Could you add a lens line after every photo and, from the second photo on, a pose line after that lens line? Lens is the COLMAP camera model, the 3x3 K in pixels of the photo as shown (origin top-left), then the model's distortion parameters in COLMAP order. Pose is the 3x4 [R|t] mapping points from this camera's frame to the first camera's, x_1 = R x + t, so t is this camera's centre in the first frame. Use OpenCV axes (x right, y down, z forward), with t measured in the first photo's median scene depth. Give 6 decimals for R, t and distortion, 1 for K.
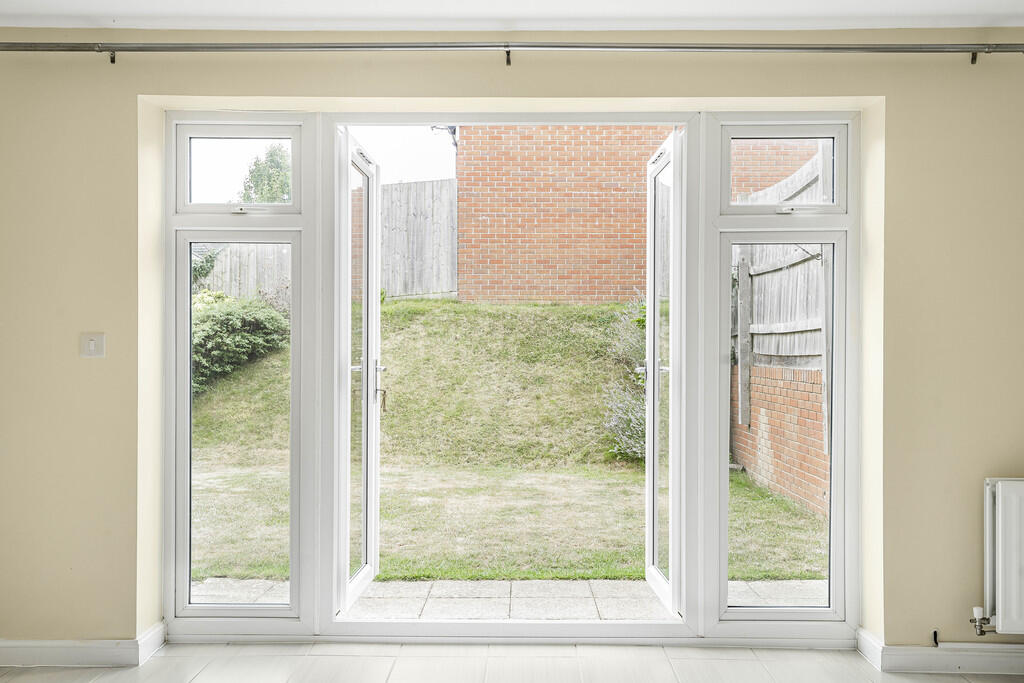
lens RADIAL K [[1006.1, 0, 512.3], [0, 1006.1, 351.0], [0, 0, 1]] dist [0.024721, 0.000000]
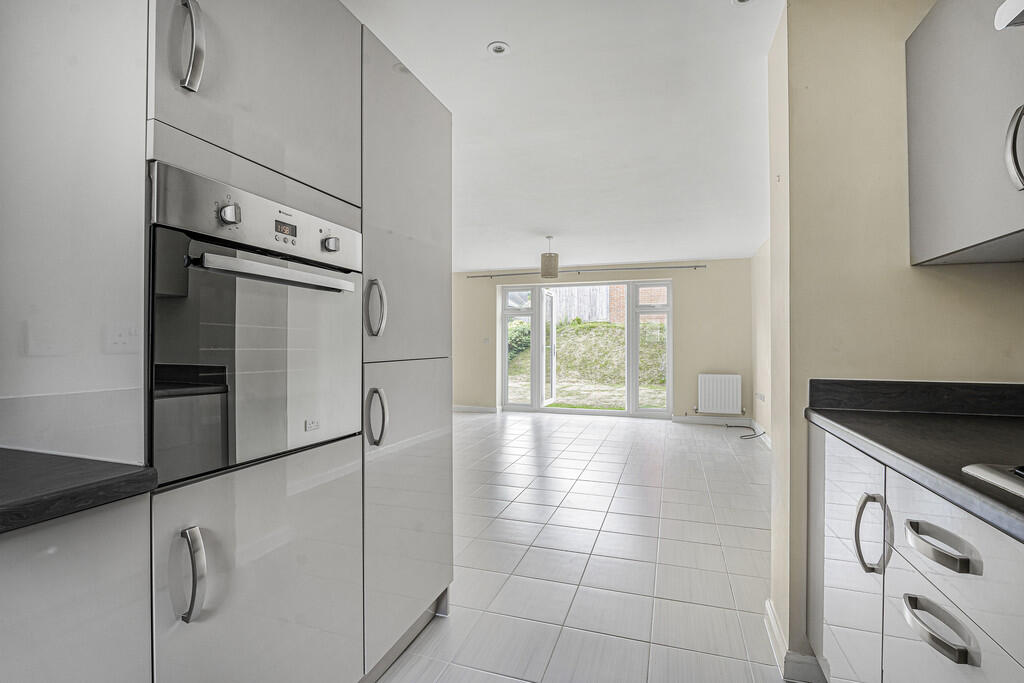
lens RADIAL K [[493.6, 0, 513.7], [0, 493.6, 339.4], [0, 0, 1]] dist [-0.001068, -0.000010]
pose [[0.952261, -0.004459, -0.305254, 0.114574], [0.003129, 0.999983, -0.004846, -0.000747], [0.305270, 0.003660, 0.952259, -0.328155]]
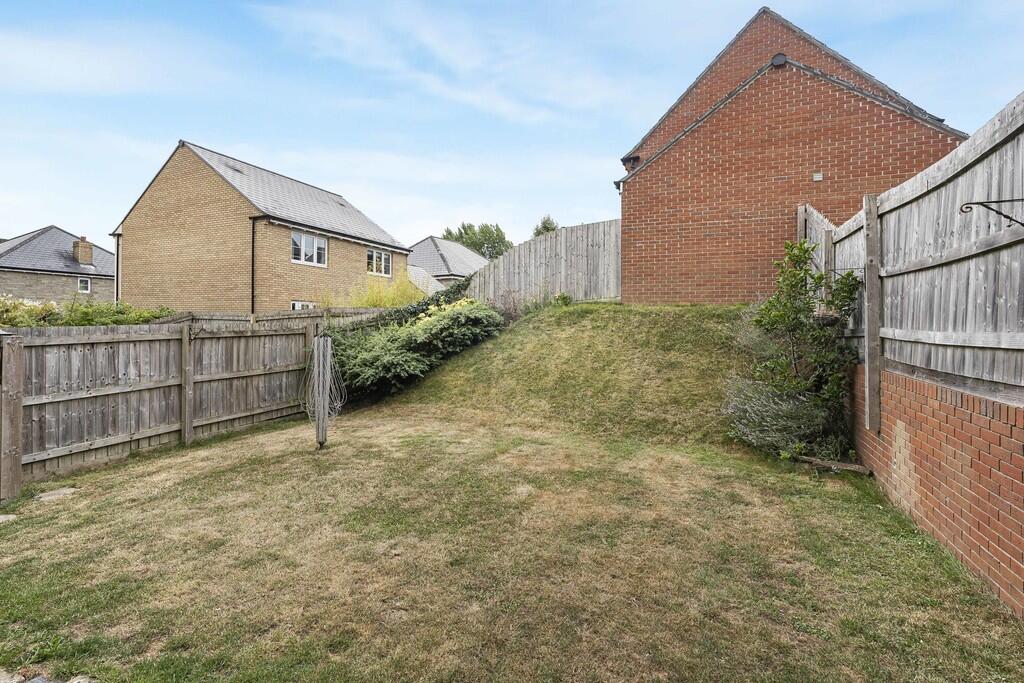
lens RADIAL K [[458.2, 0, 517.2], [0, 458.2, 316.7], [0, 0, 1]] dist [-0.003693, -0.000013]
pose [[0.923334, 0.002544, -0.383989, 0.070496], [-0.007881, 0.999893, -0.012326, -0.024680], [0.383917, 0.014408, 0.923255, 0.393650]]
